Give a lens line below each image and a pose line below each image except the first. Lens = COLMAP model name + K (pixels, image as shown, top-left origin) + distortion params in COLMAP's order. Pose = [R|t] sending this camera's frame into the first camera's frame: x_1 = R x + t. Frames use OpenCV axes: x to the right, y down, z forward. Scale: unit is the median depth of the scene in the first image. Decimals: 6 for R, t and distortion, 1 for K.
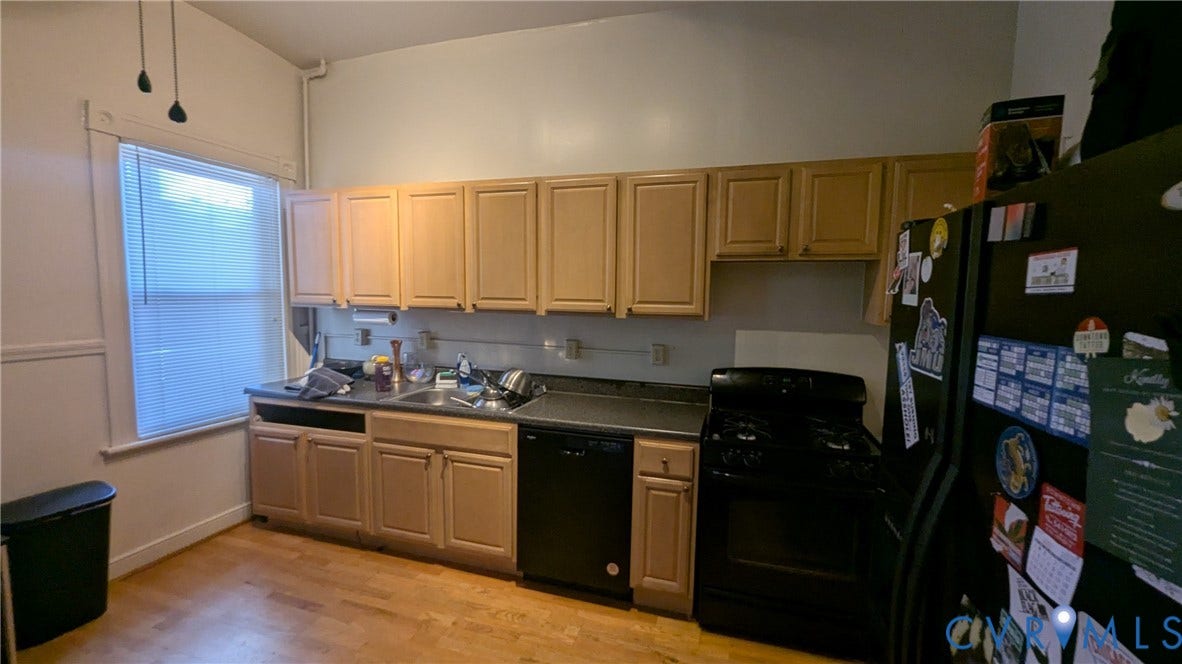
lens RADIAL K [[484.8, 0, 587.5], [0, 484.8, 334.6], [0, 0, 1]] dist [-0.003666, -0.000382]
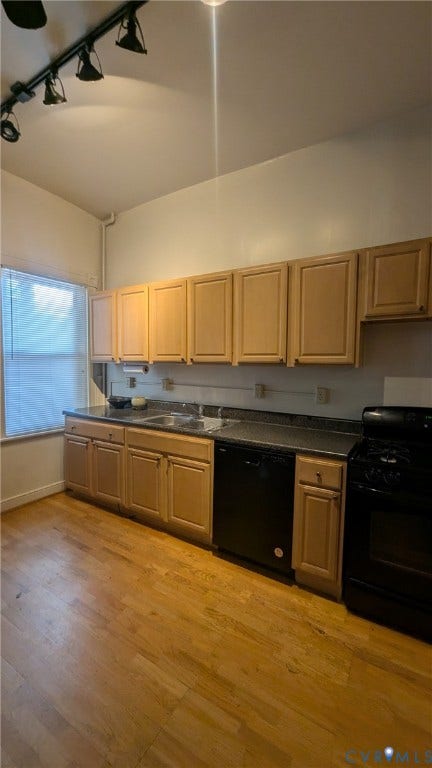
lens RADIAL K [[315.0, 0, 216.9], [0, 315.0, 384.3], [0, 0, 1]] dist [-0.003666, -0.000382]
pose [[0.966870, 0.012751, -0.254949, 0.093626], [-0.019599, 0.999512, -0.024336, 0.040065], [0.254514, 0.028526, 0.966648, 0.093426]]
